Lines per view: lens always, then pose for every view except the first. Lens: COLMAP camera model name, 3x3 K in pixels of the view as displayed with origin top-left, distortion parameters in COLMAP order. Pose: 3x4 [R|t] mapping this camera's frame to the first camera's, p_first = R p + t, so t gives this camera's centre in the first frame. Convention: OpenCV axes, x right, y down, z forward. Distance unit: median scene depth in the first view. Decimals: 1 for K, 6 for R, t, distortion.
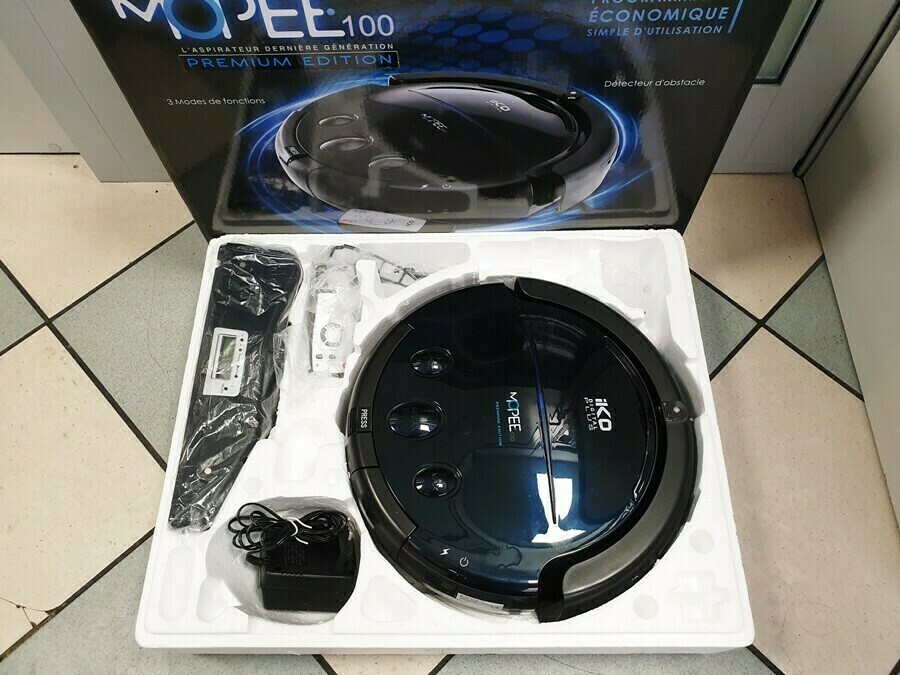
lens RADIAL K [[697.7, 0, 450.0], [0, 697.7, 337.5], [0, 0, 1]] dist [0.013639, -0.059994]
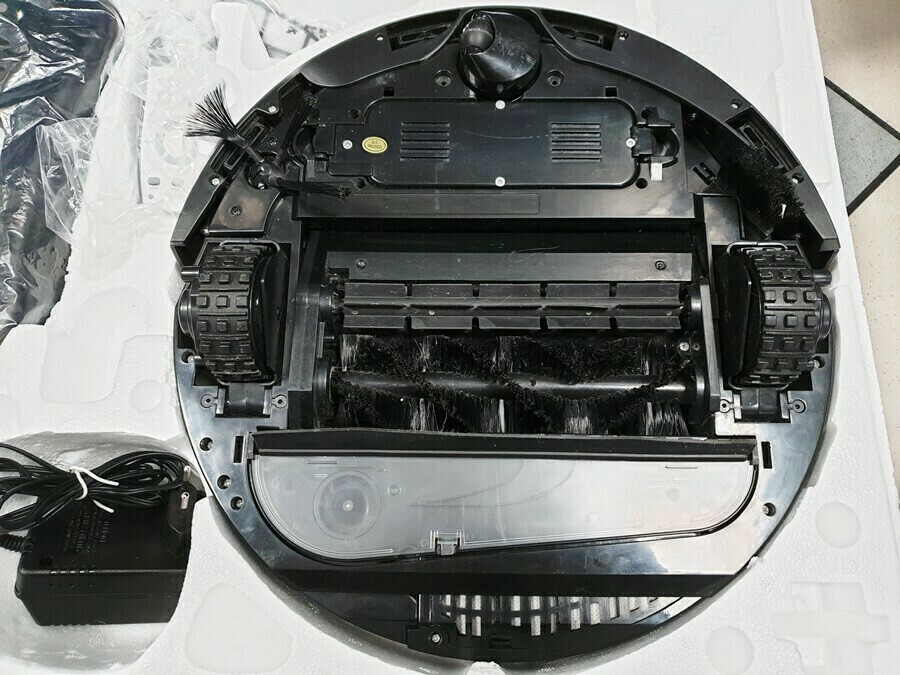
lens RADIAL K [[697.7, 0, 450.0], [0, 697.7, 337.5], [0, 0, 1]] dist [0.013639, -0.059994]
pose [[0.999970, 0.007093, -0.003041, 0.066892], [-0.006503, 0.986645, 0.162753, 0.068766], [0.004155, -0.162729, 0.986662, 0.491324]]
